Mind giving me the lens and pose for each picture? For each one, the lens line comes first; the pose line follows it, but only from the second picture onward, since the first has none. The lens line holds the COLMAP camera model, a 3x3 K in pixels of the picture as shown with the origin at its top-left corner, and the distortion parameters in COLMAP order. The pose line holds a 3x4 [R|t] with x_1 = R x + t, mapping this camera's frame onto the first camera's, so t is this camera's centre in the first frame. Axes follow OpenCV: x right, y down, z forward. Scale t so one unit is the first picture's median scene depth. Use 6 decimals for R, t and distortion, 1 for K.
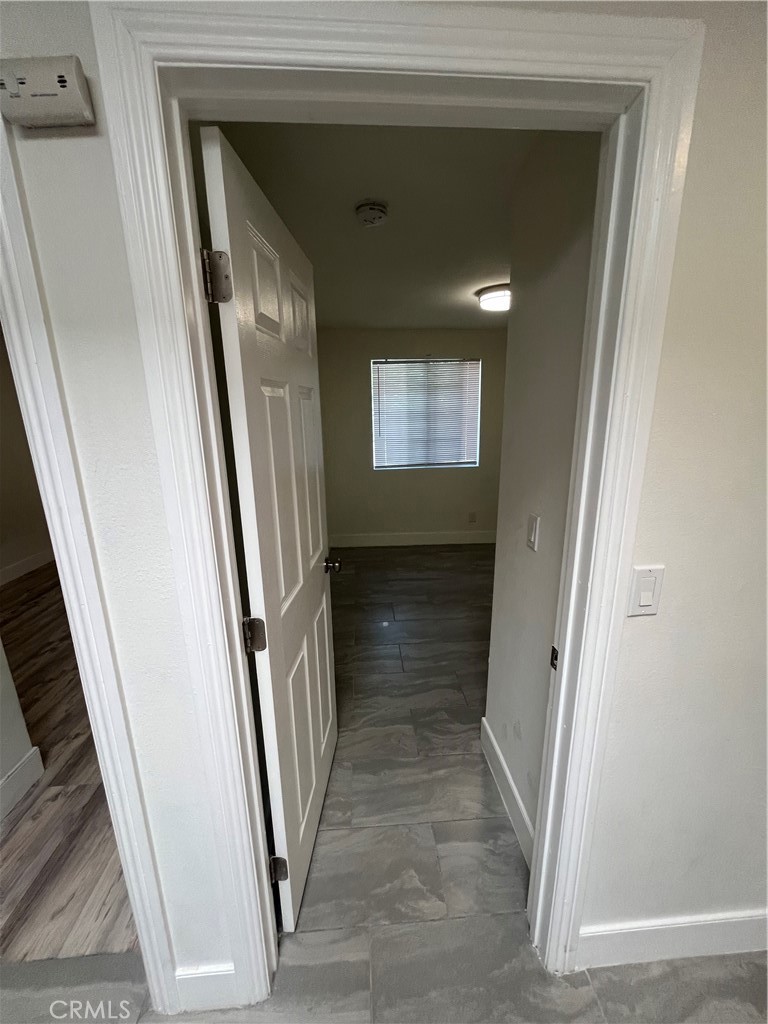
lens RADIAL K [[411.0, 0, 389.8], [0, 411.0, 511.0], [0, 0, 1]] dist [-0.001284, -0.000108]
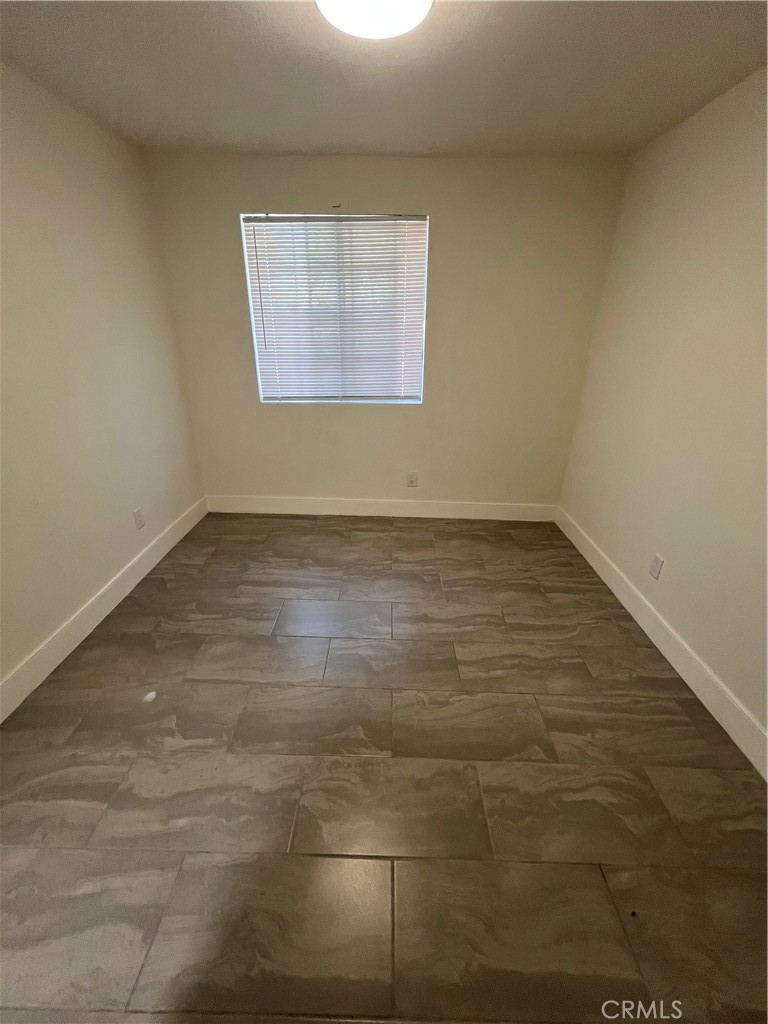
lens RADIAL K [[411.0, 0, 388.9], [0, 411.0, 510.1], [0, 0, 1]] dist [-0.001284, -0.000108]
pose [[0.995848, 0.057863, -0.070274, 0.226938], [-0.044003, 0.981787, 0.184821, -0.062549], [0.079688, -0.180962, 0.980256, 0.341449]]
